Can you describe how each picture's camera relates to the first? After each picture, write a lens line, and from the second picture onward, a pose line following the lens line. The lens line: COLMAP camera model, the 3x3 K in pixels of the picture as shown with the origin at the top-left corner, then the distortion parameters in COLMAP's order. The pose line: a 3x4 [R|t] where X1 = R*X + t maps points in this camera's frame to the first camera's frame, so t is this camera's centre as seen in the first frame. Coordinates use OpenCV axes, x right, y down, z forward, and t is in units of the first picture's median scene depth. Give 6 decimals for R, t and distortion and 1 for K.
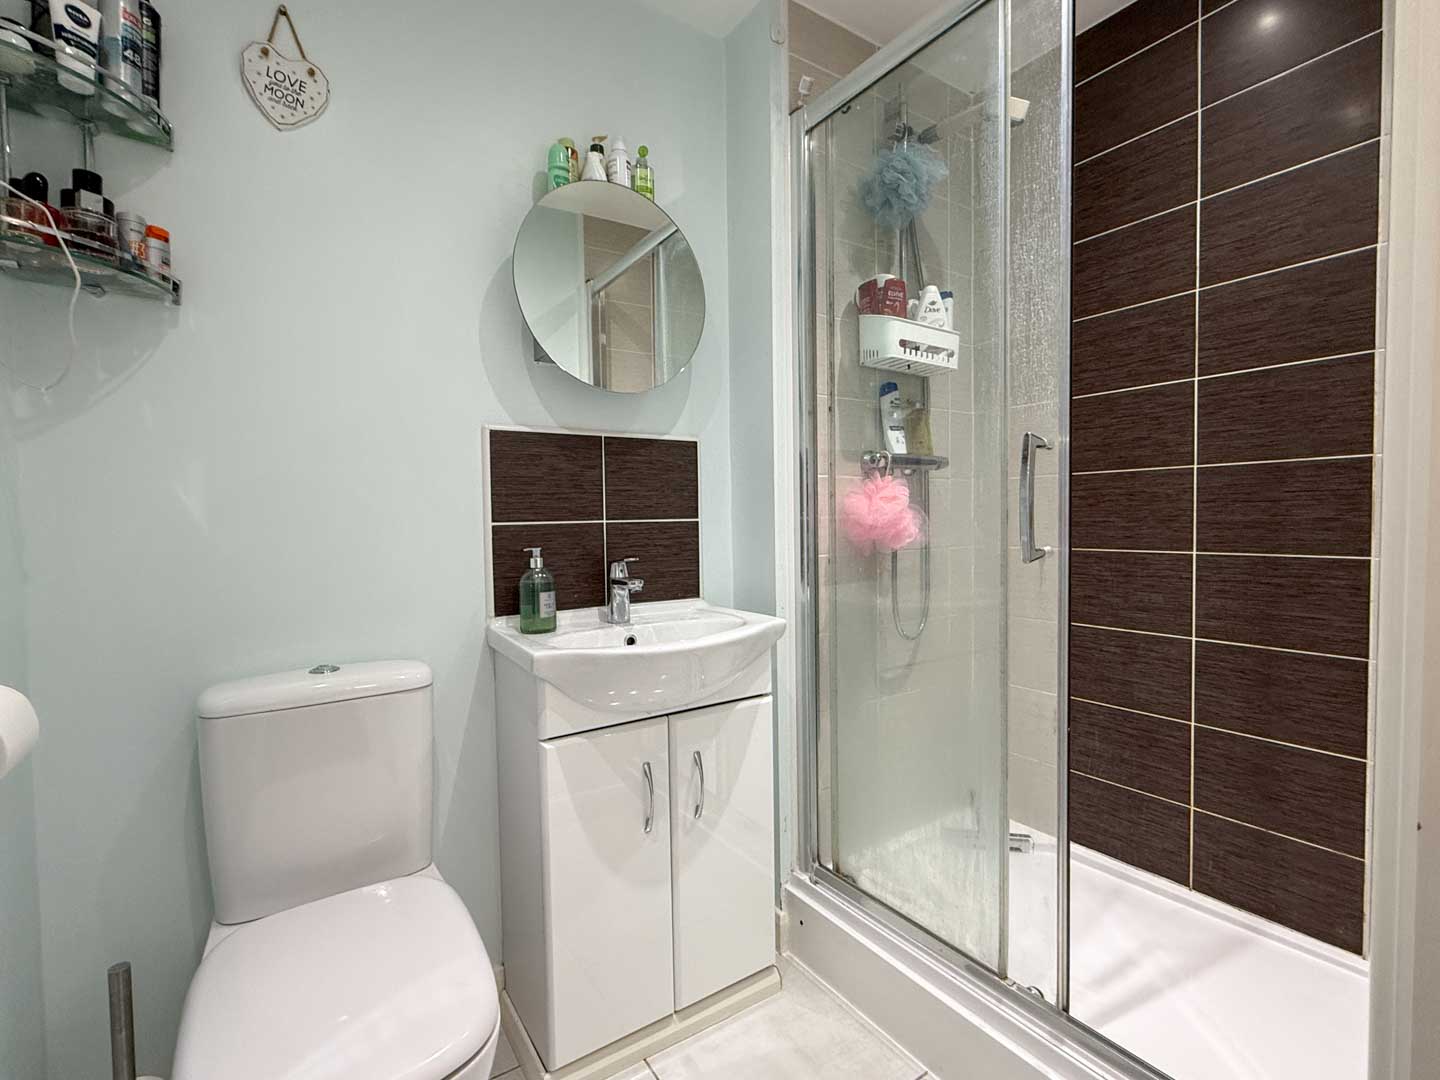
lens RADIAL K [[658.0, 0, 720.0], [0, 658.0, 540.0], [0, 0, 1]] dist [0.001106, -0.000017]
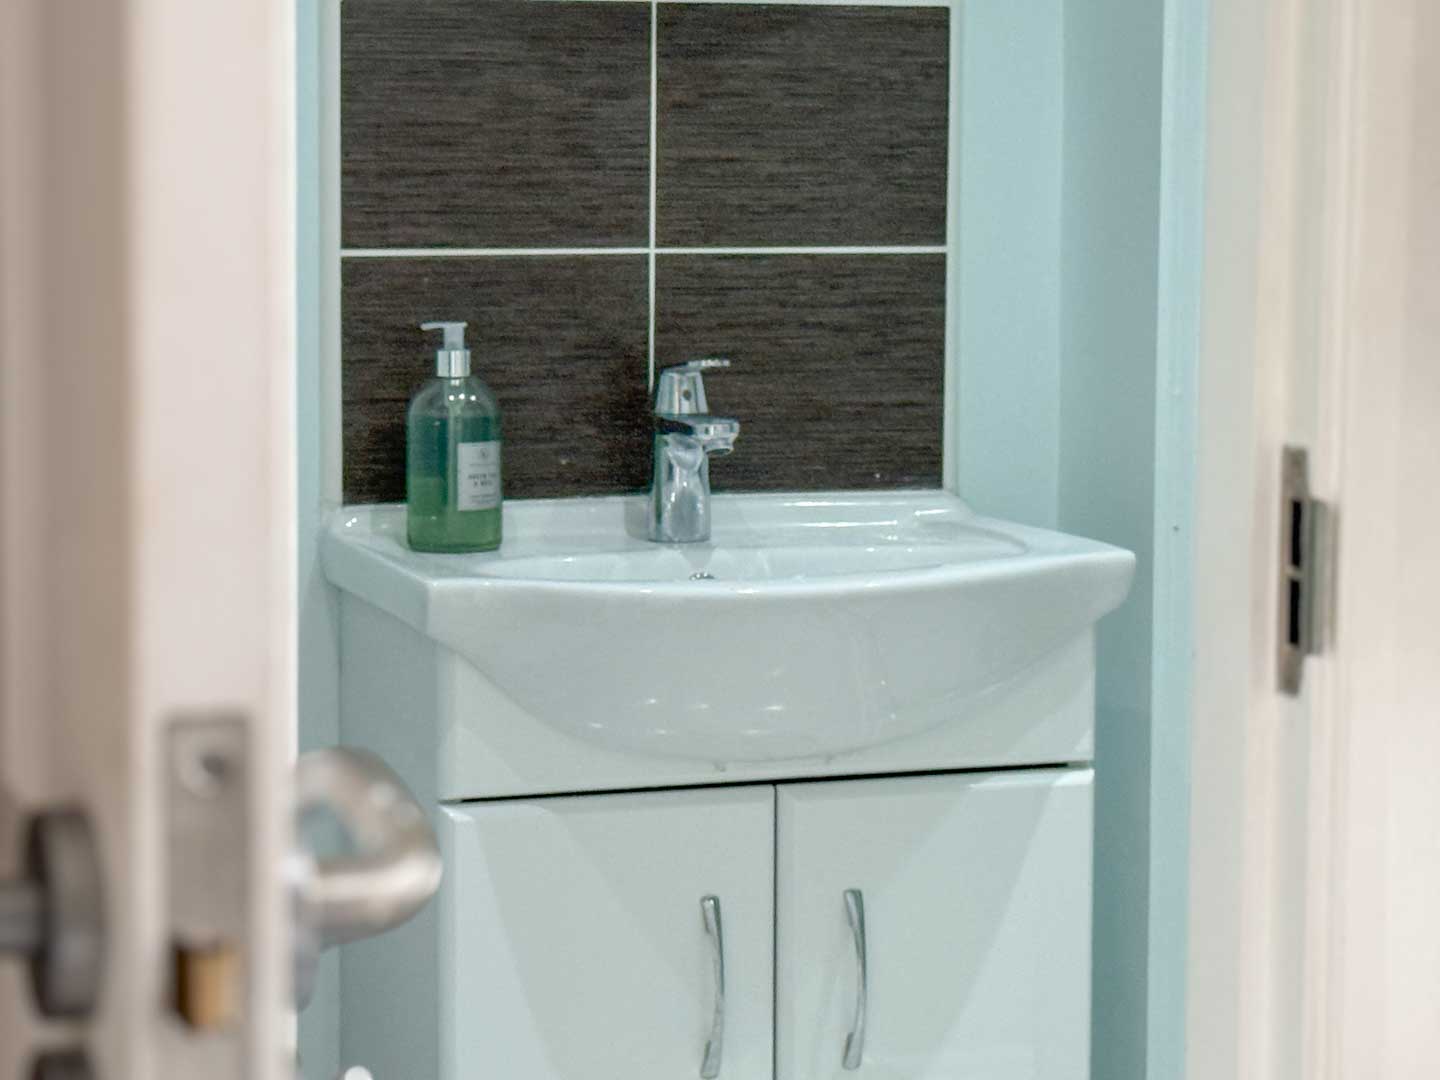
lens RADIAL K [[3931.0, 0, 720.0], [0, 3931.0, 540.0], [0, 0, 1]] dist [-0.015525, 0.056335]
pose [[0.970985, 0.047503, -0.234374, 0.375683], [-0.030229, 0.996592, 0.076754, -0.038882], [0.237222, -0.067442, 0.969112, -1.073158]]
